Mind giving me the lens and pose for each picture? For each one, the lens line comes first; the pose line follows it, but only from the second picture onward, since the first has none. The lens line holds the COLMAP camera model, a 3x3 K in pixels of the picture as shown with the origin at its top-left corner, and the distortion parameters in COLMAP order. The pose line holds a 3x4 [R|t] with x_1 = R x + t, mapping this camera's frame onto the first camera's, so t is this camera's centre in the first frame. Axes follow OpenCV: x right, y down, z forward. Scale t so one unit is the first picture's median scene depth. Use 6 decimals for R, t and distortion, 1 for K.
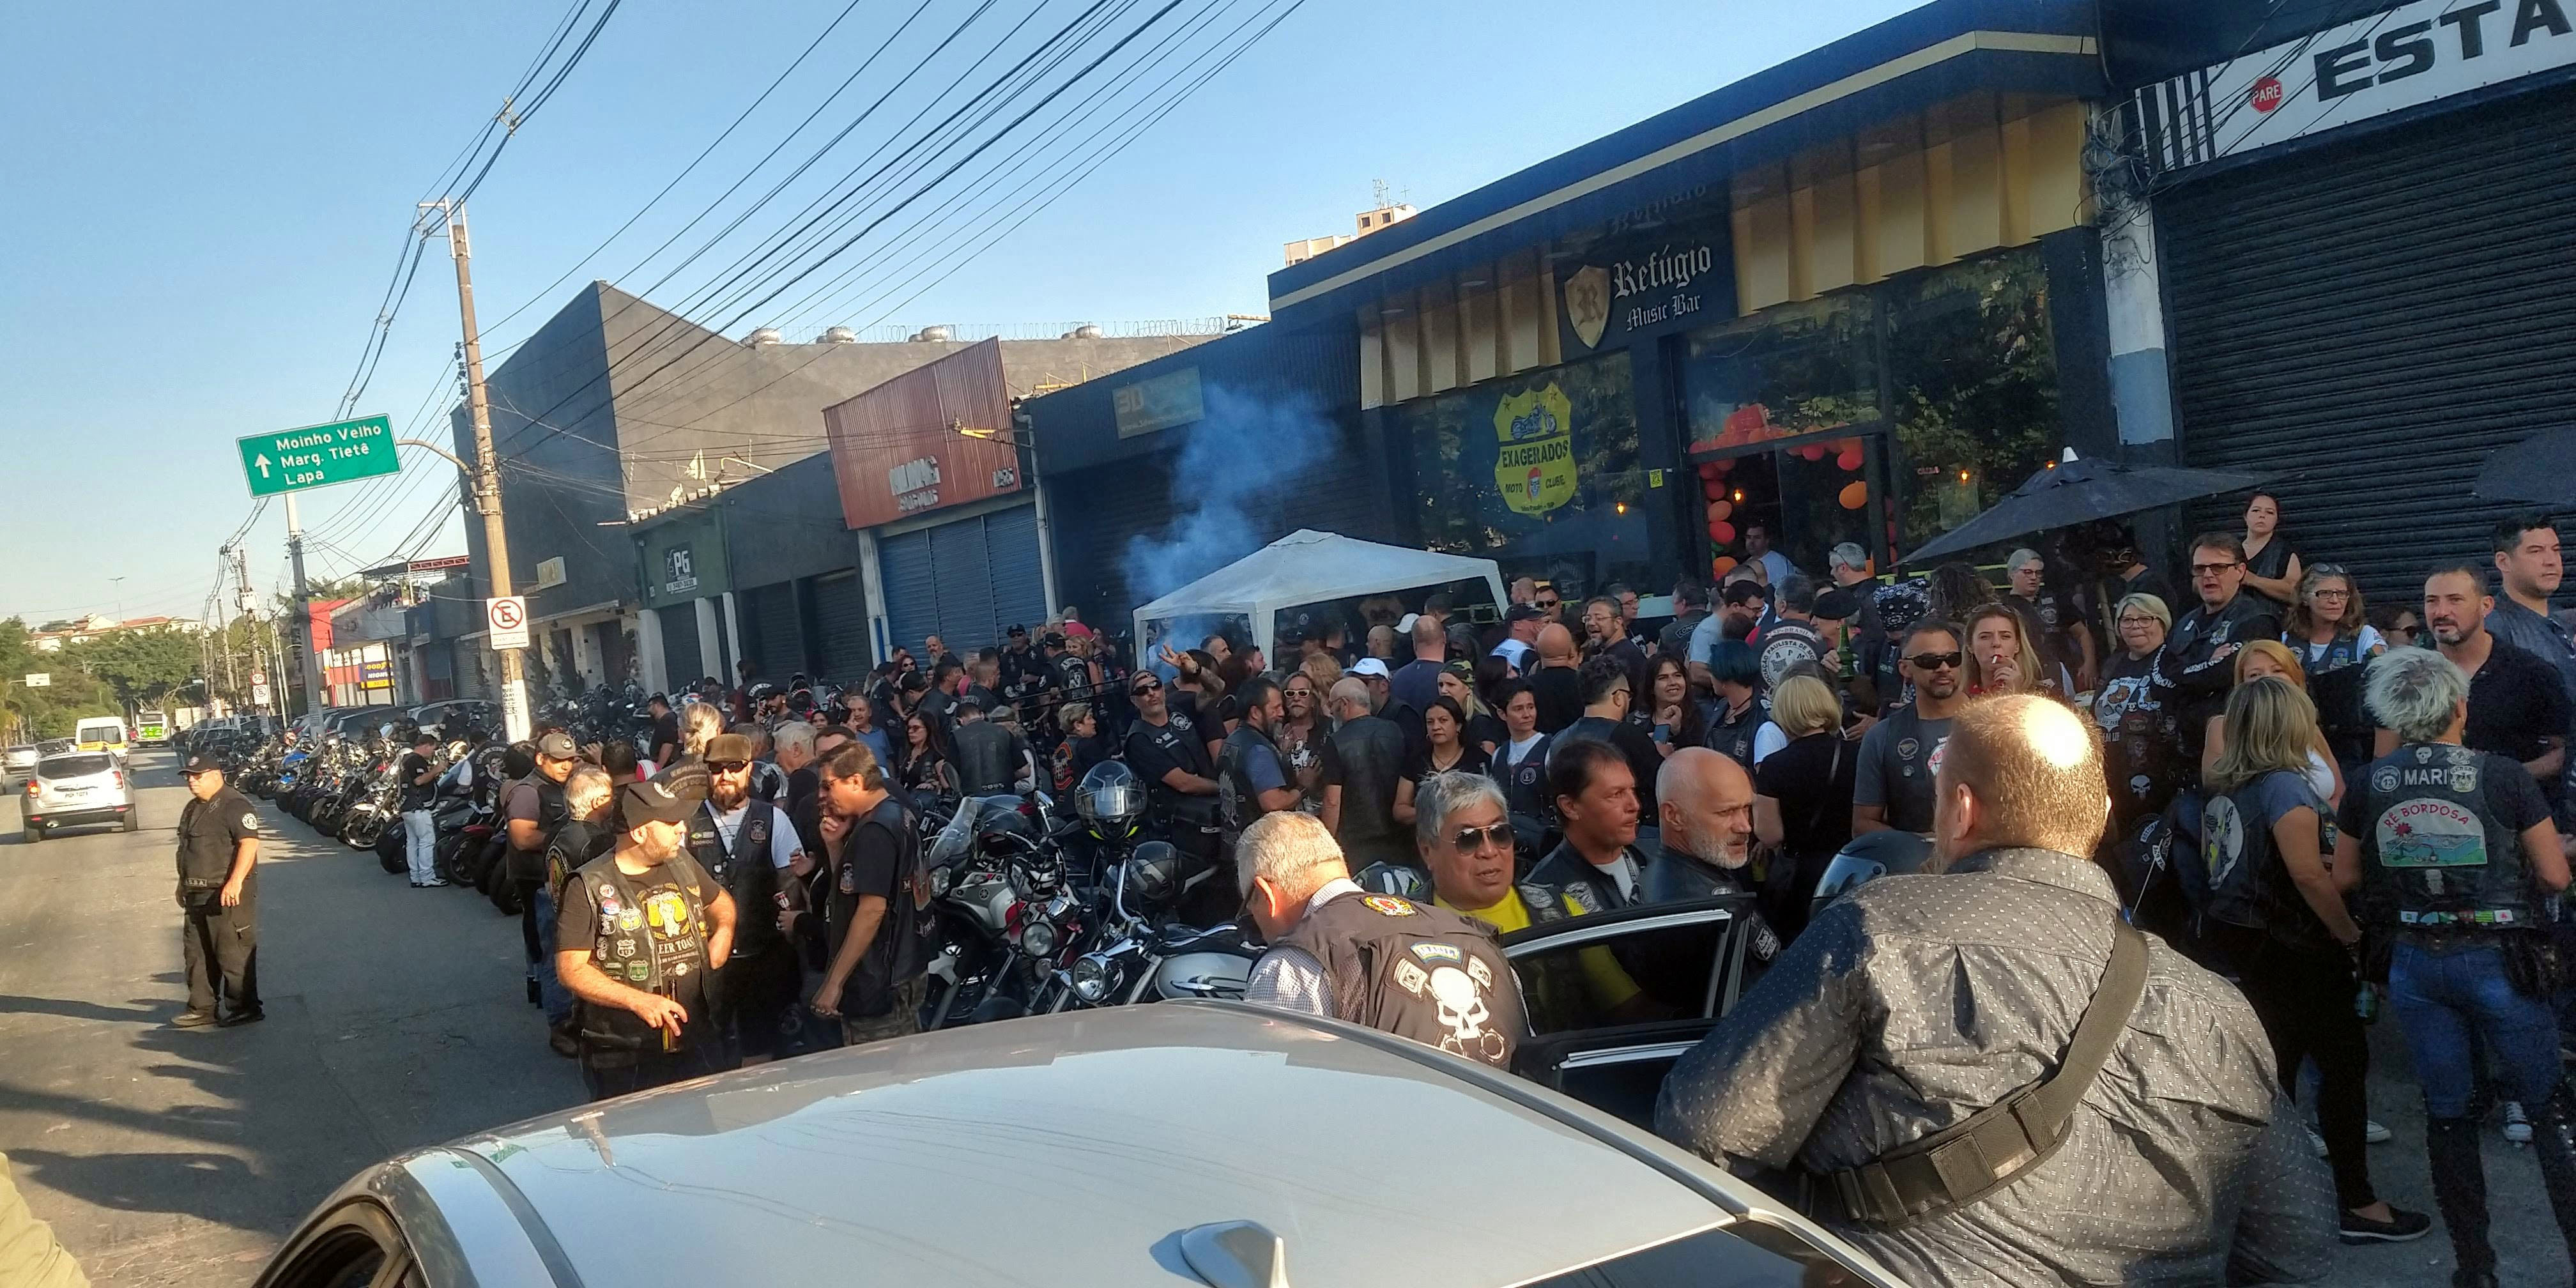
lens RADIAL K [[1986.5, 0, 1277.4], [0, 1986.5, 654.5], [0, 0, 1]] dist [0.328994, -0.641668]
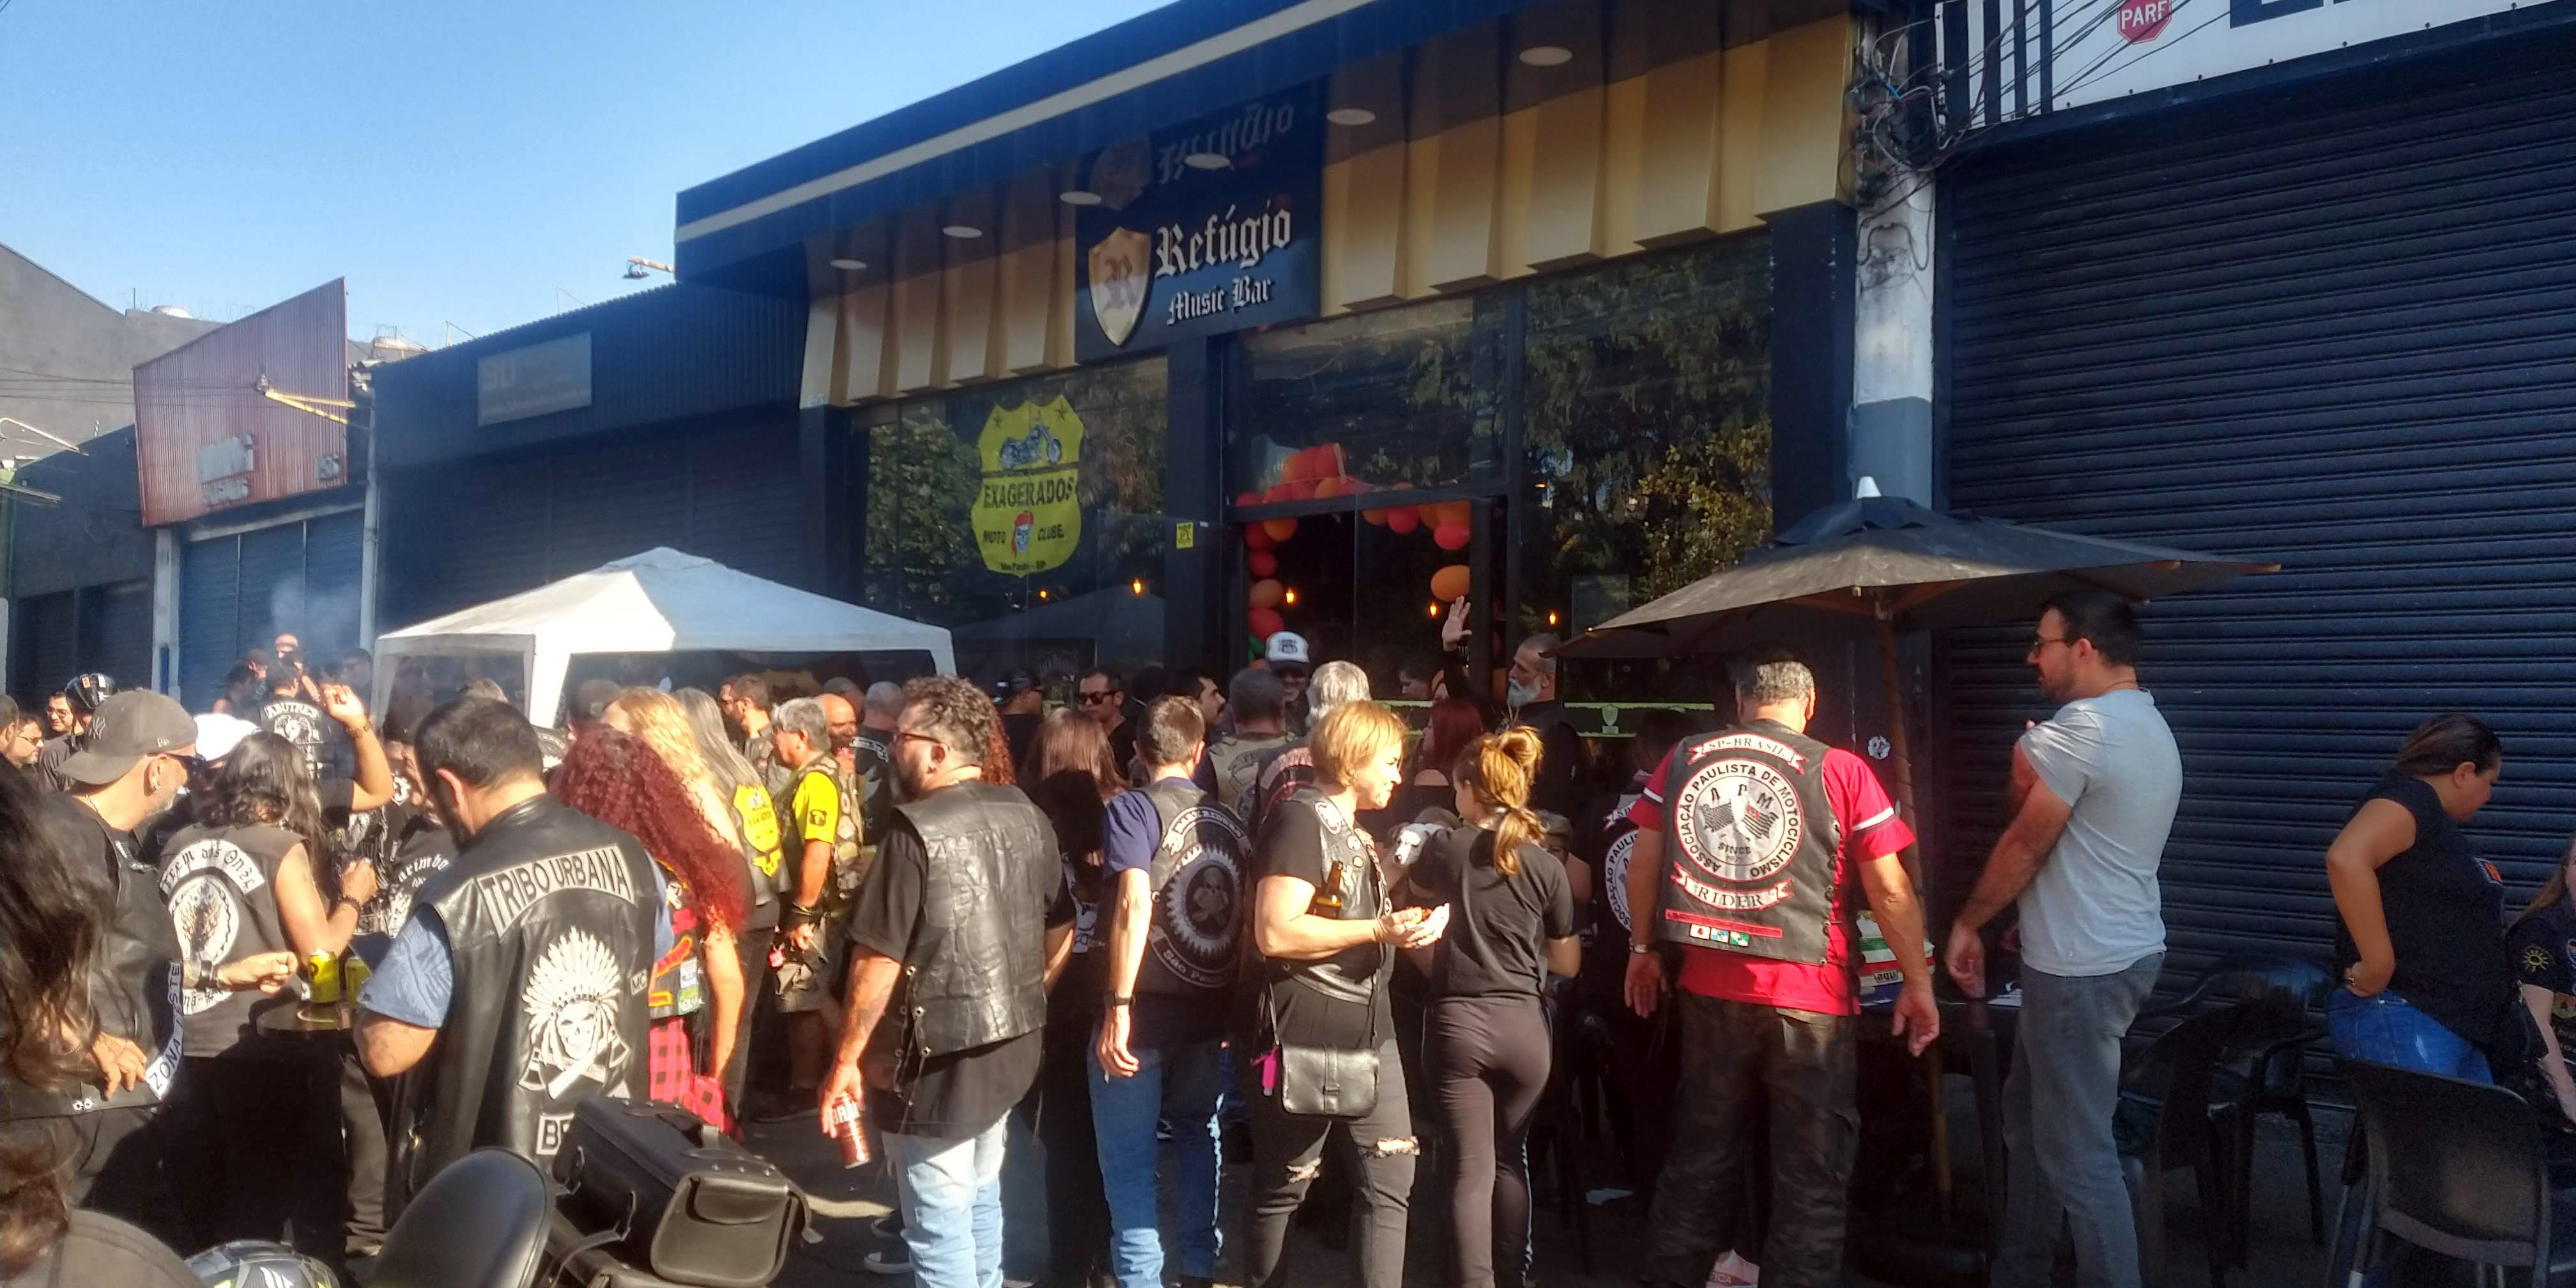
lens RADIAL K [[1986.5, 0, 1277.4], [0, 1986.5, 654.5], [0, 0, 1]] dist [0.328994, -0.641668]
pose [[0.965939, 0.131528, 0.222852, 0.069314], [-0.114556, 0.989556, -0.087503, 0.010550], [-0.232034, 0.058993, 0.970917, 0.317325]]
